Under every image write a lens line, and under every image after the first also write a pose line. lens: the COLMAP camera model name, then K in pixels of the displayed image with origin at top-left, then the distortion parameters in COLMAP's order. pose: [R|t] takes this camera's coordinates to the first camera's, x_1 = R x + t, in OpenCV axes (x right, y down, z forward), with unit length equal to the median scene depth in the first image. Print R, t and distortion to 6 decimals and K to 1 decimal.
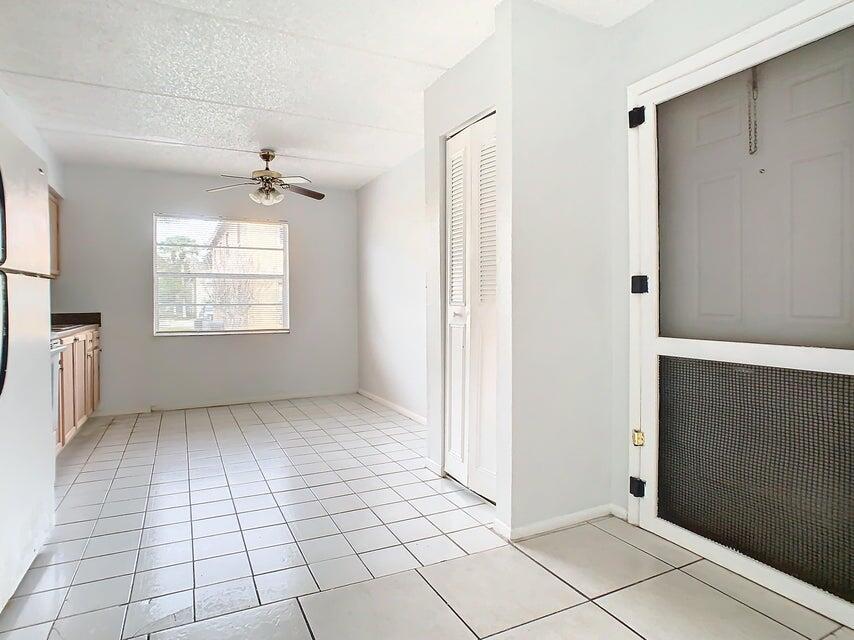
lens RADIAL K [[459.8, 0, 415.9], [0, 459.8, 308.4], [0, 0, 1]] dist [0.005298, -0.029113]
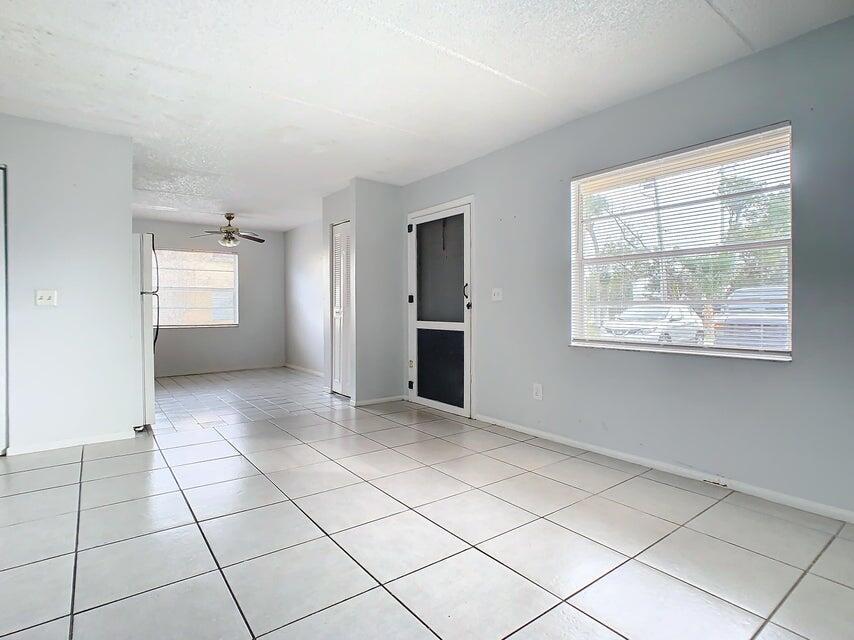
lens RADIAL K [[459.8, 0, 415.9], [0, 459.8, 308.4], [0, 0, 1]] dist [0.005298, -0.029113]
pose [[0.986271, 0.001578, 0.165127, 0.097546], [0.000039, 0.999952, -0.009789, 0.016528], [-0.165134, 0.009661, 0.986224, -1.117322]]
